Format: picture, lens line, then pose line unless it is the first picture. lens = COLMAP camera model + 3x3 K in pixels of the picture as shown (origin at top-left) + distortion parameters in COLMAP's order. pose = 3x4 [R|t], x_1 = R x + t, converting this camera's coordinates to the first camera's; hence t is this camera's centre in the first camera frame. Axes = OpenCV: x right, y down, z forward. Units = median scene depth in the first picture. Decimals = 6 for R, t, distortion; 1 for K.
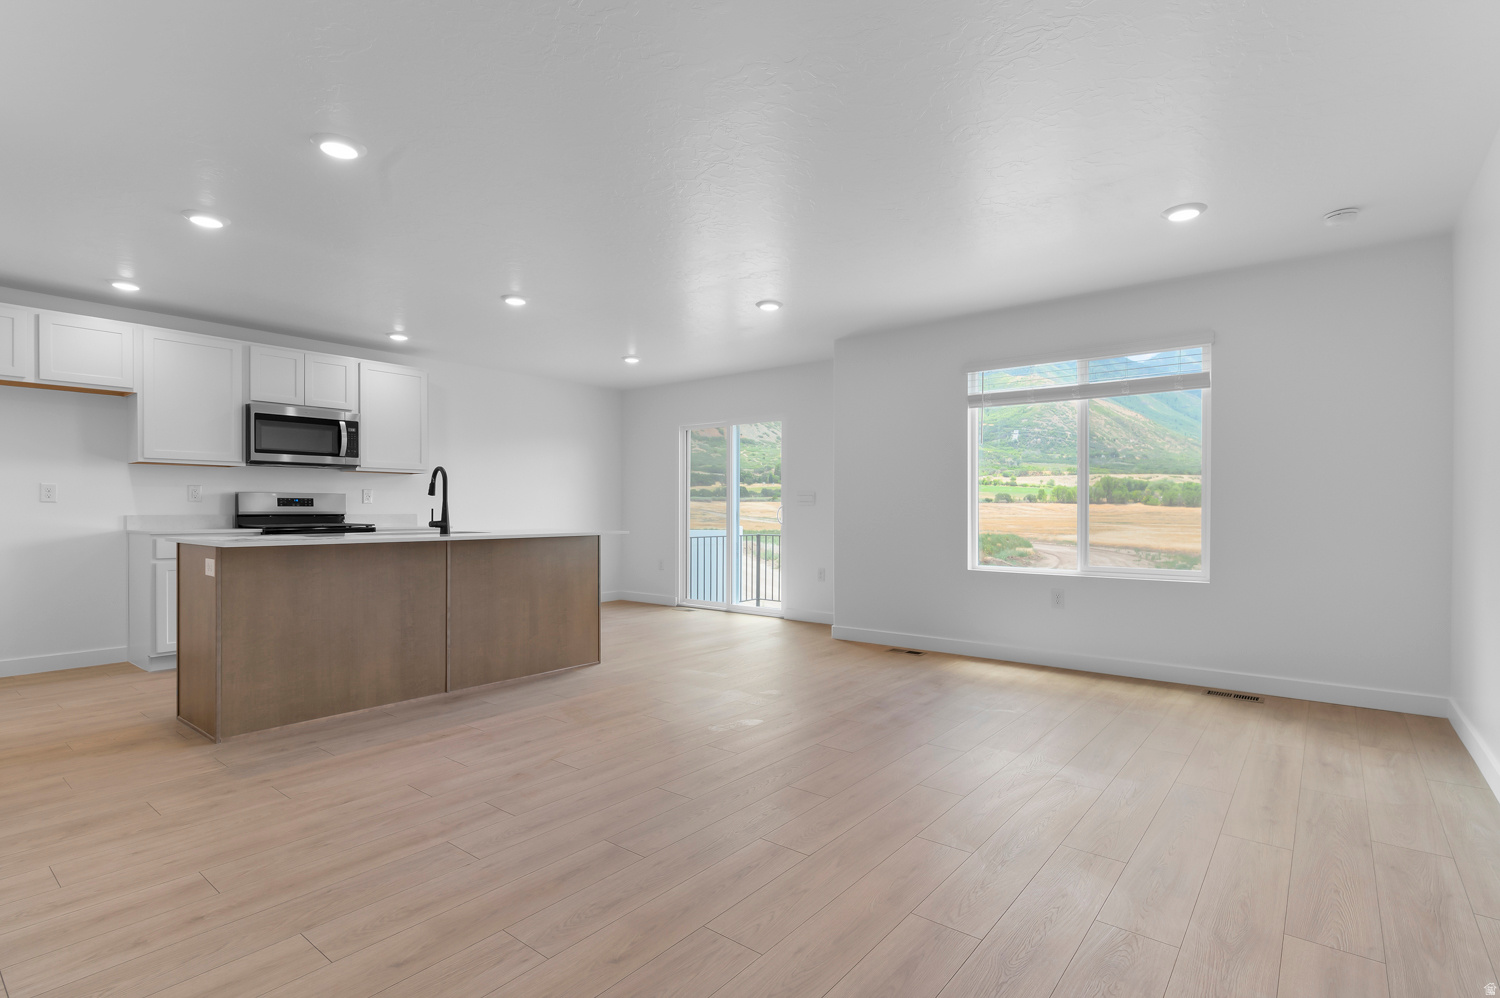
lens RADIAL K [[724.7, 0, 756.4], [0, 724.7, 506.0], [0, 0, 1]] dist [0.000594, -0.000482]
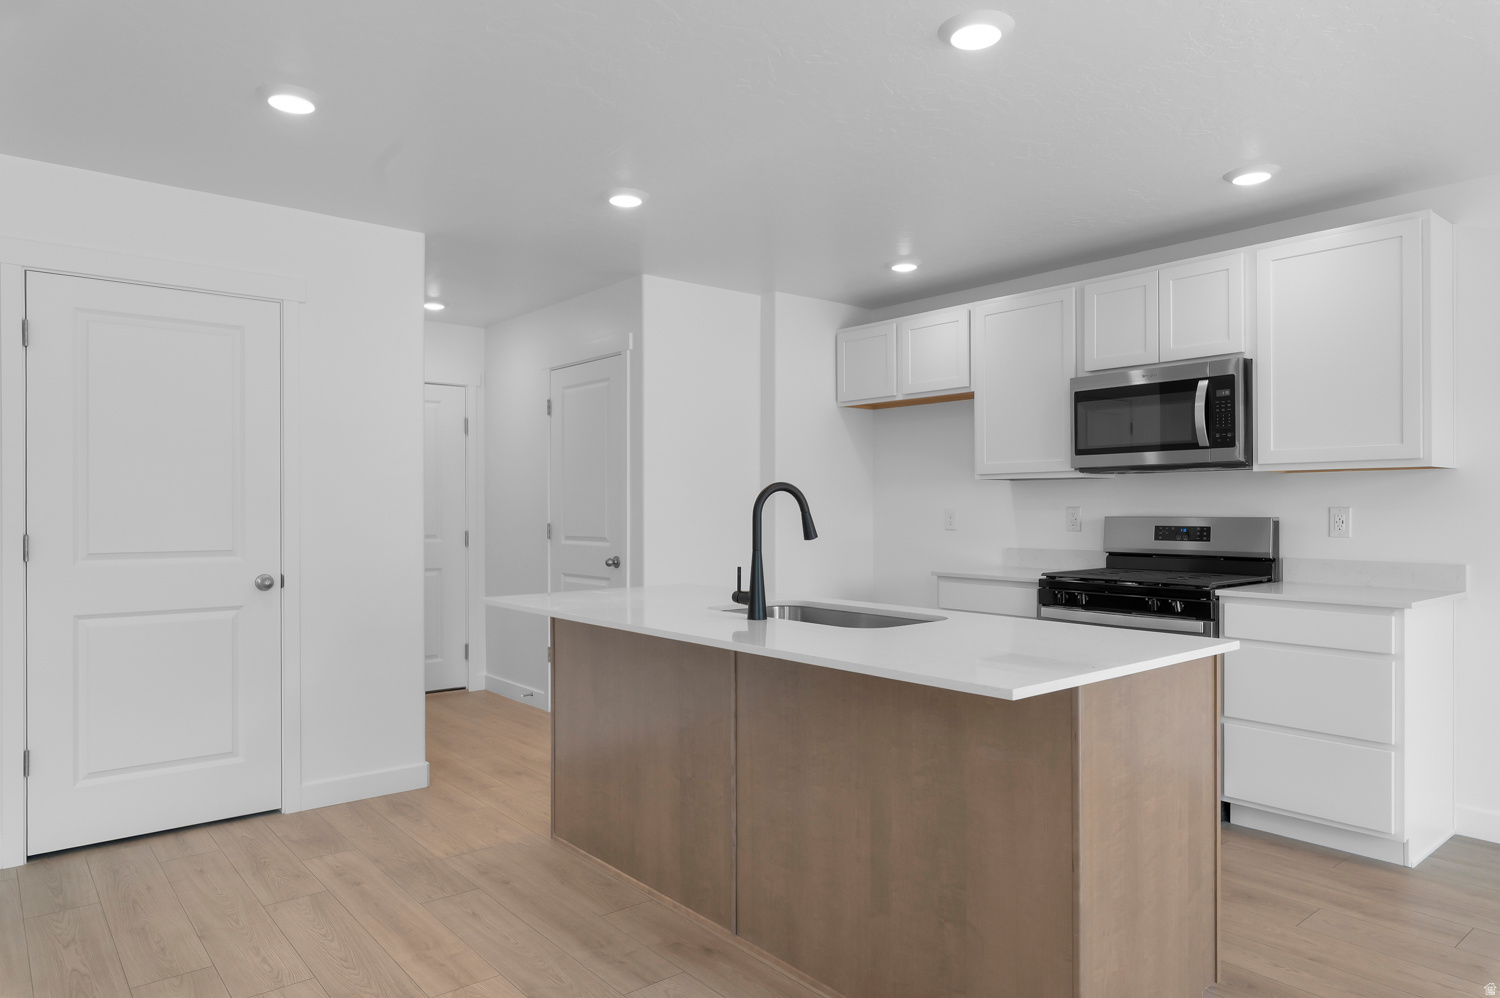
lens RADIAL K [[938.9, 0, 751.3], [0, 938.9, 503.2], [0, 0, 1]] dist [-0.001331, 0.000333]
pose [[-0.198329, -0.005411, -0.980121, 0.179530], [0.007328, 0.999949, -0.007003, -0.031433], [0.980108, -0.008571, -0.198279, 0.982289]]
